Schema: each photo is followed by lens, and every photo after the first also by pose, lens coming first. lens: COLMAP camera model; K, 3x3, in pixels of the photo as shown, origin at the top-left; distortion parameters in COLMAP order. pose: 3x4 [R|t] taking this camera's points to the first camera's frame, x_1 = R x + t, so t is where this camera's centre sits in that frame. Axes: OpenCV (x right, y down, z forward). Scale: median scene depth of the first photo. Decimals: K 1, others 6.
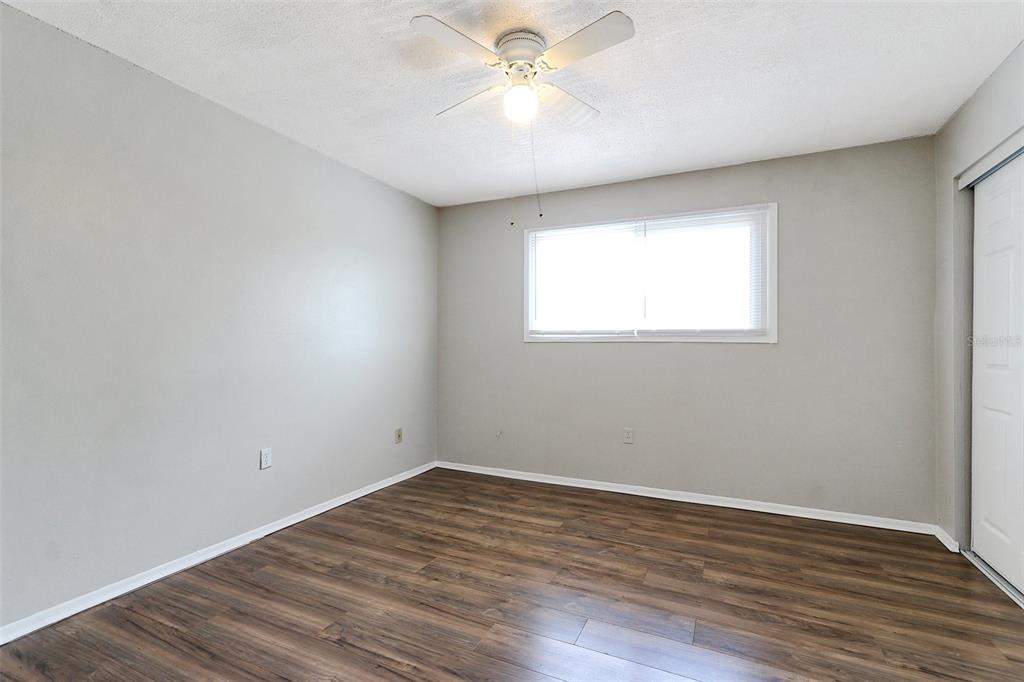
lens RADIAL K [[473.0, 0, 513.0], [0, 473.0, 342.4], [0, 0, 1]] dist [0.000827, 0.000491]
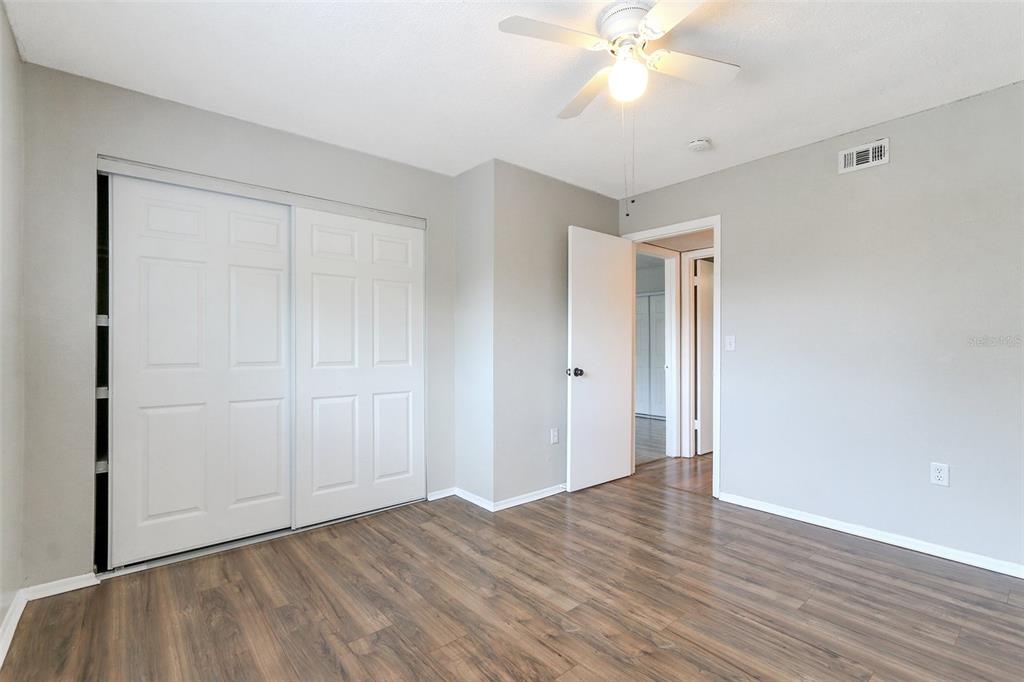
lens RADIAL K [[473.0, 0, 513.0], [0, 473.0, 342.4], [0, 0, 1]] dist [0.000827, 0.000491]
pose [[-0.909896, 0.003228, 0.414824, -0.142091], [-0.002301, 0.999915, -0.012830, 0.011670], [-0.414830, -0.012628, -0.909811, 1.726058]]
